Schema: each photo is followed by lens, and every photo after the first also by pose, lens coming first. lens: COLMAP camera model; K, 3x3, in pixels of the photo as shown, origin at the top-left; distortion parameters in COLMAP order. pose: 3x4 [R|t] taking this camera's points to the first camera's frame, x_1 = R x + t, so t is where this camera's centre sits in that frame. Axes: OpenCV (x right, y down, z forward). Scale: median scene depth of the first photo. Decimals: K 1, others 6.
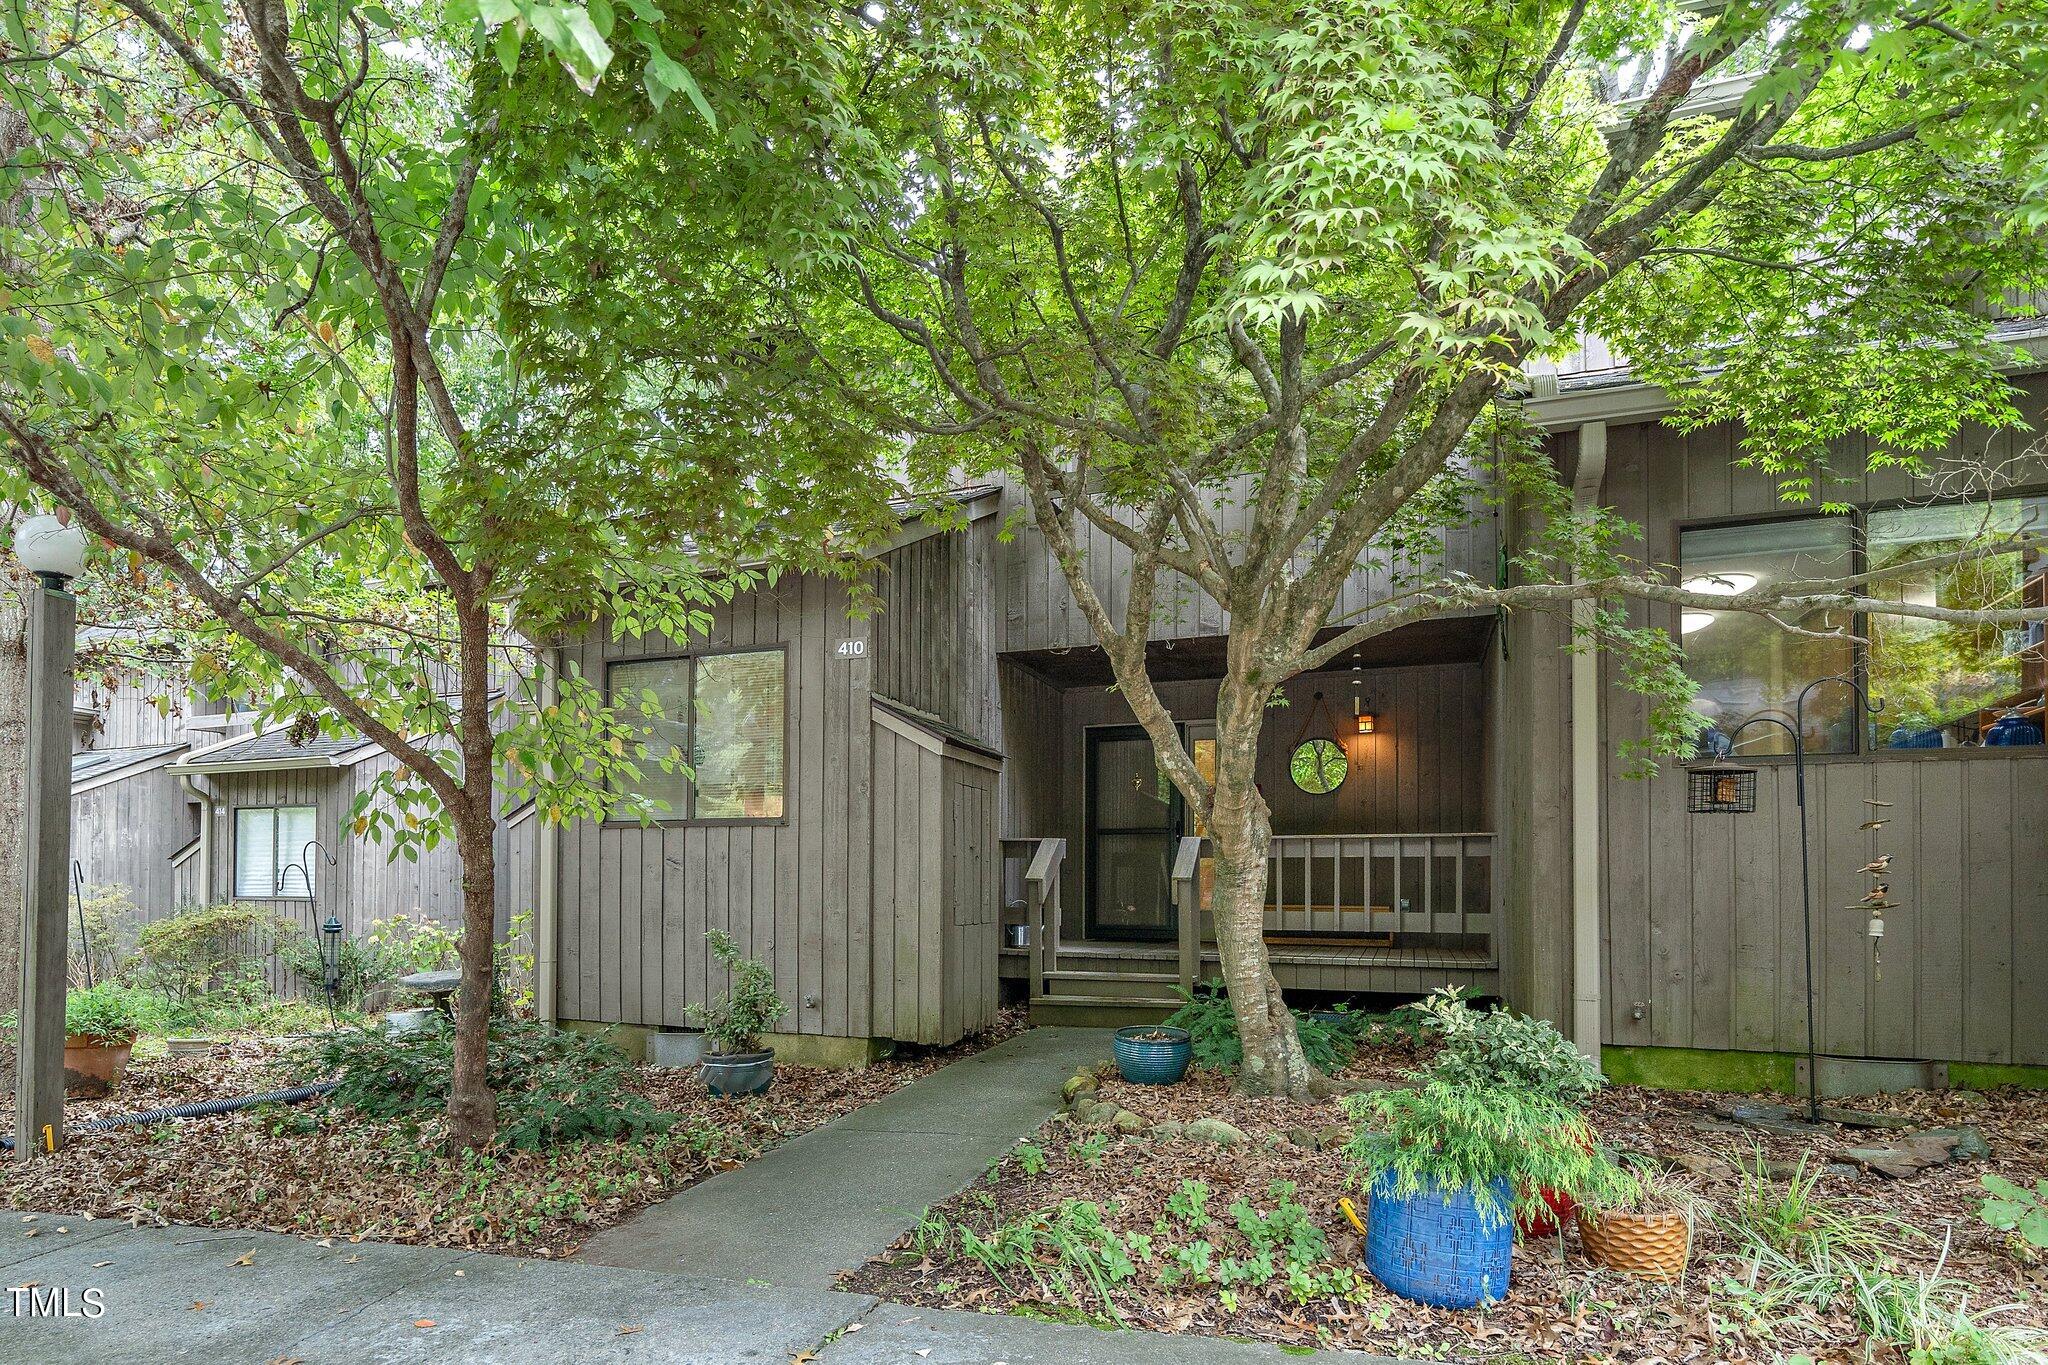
lens RADIAL K [[1164.7, 0, 997.9], [0, 1164.7, 775.4], [0, 0, 1]] dist [0.003050, 0.000961]
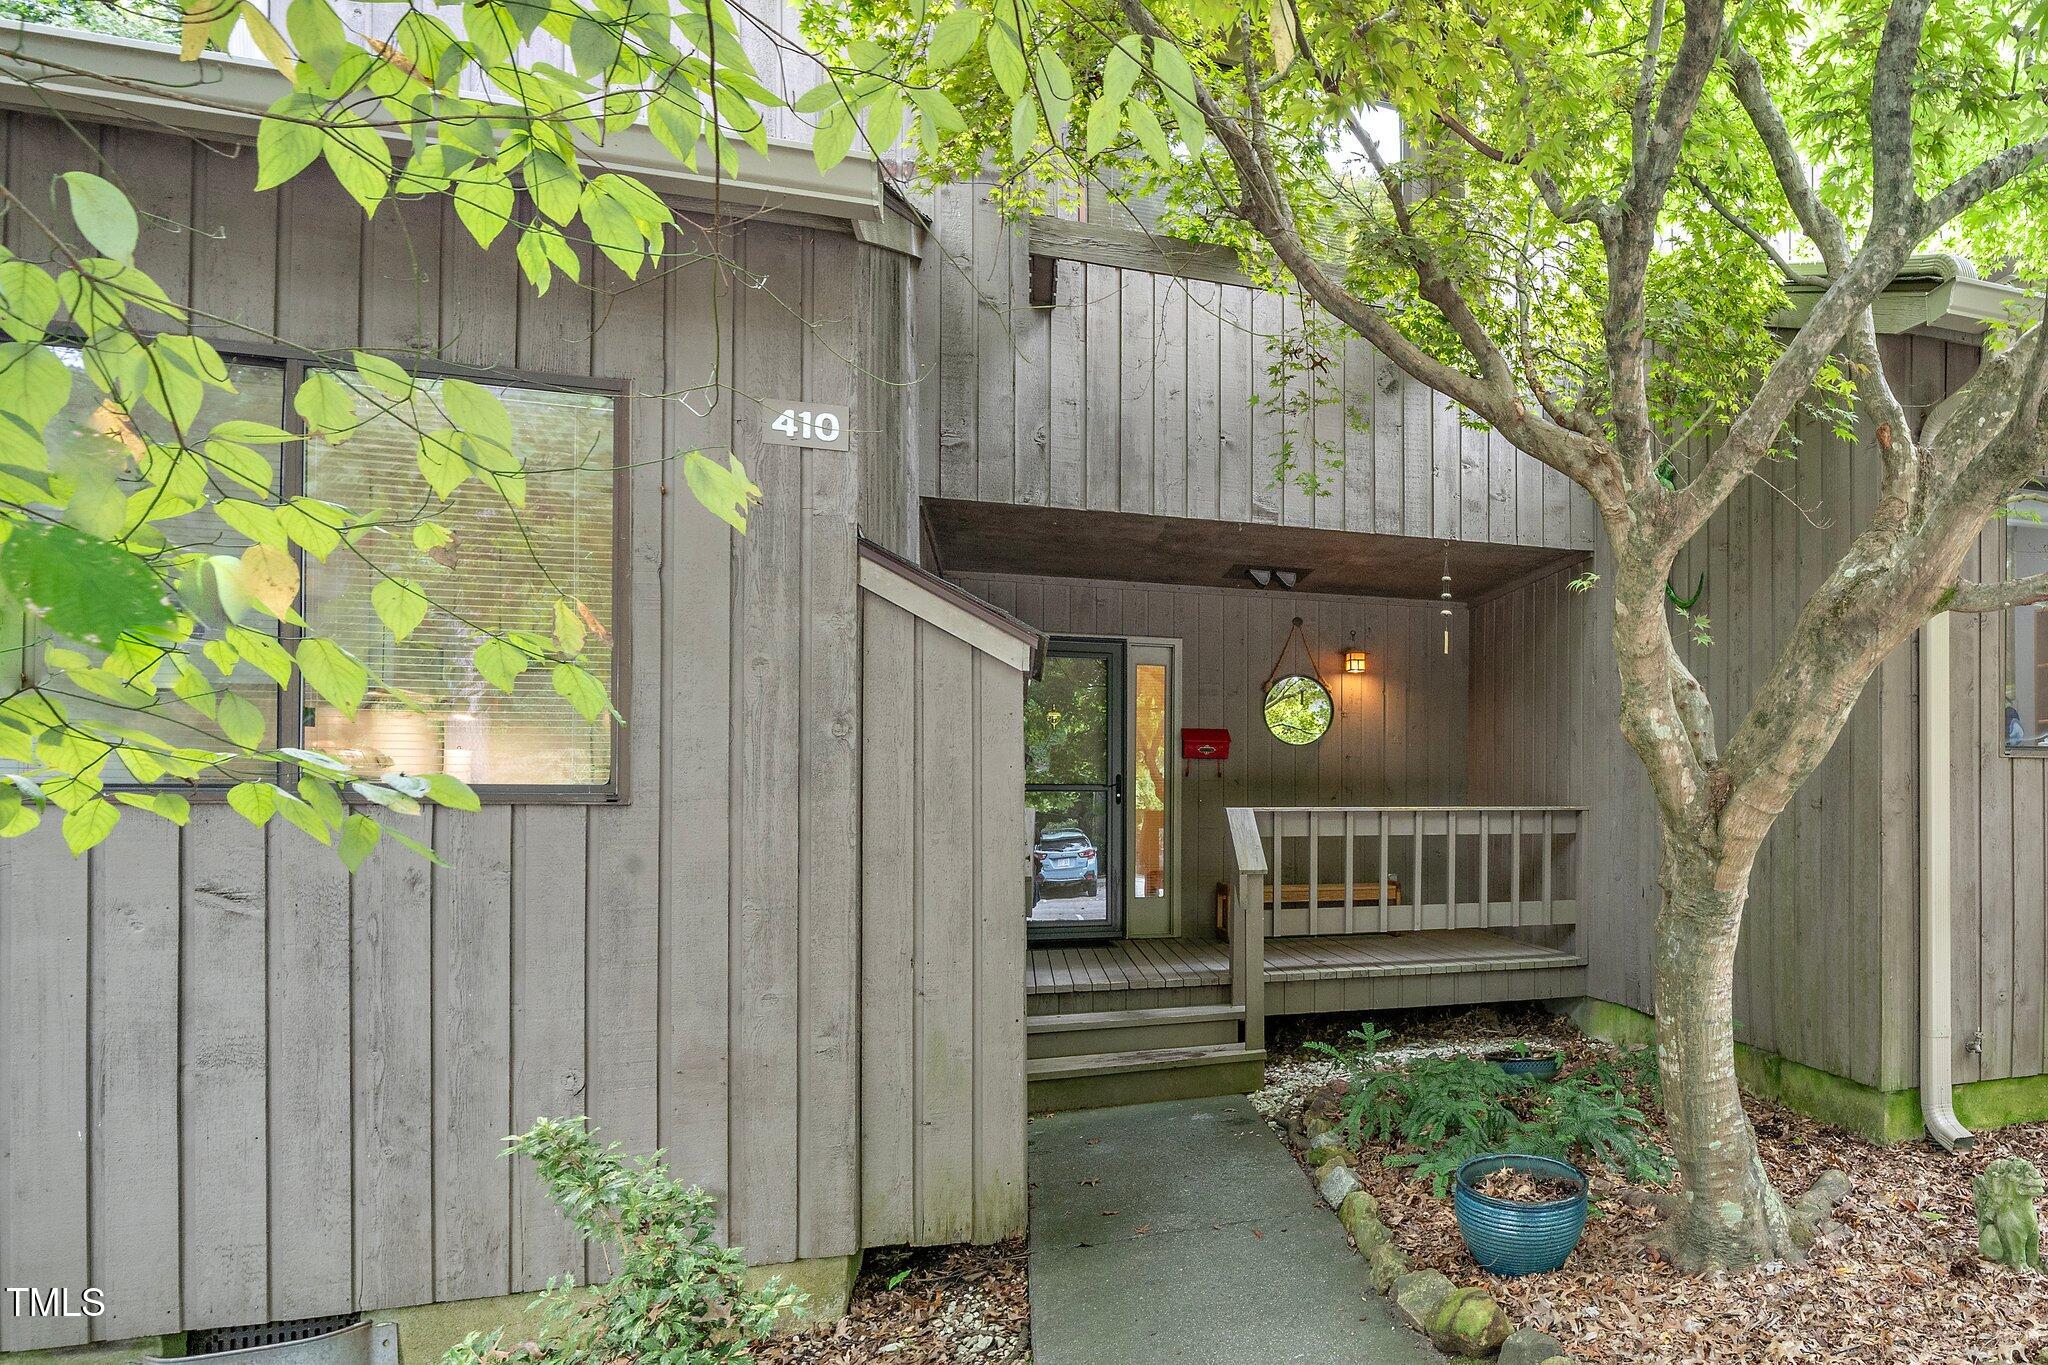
lens RADIAL K [[1147.7, 0, 1432.9], [0, 1147.7, 763.1], [0, 0, 1]] dist [0.002515, -0.000219]
pose [[0.768831, 0.023278, 0.639029, -0.223950], [-0.057484, 0.997807, 0.032813, -0.003838], [-0.636863, -0.061961, 0.768483, 0.480919]]
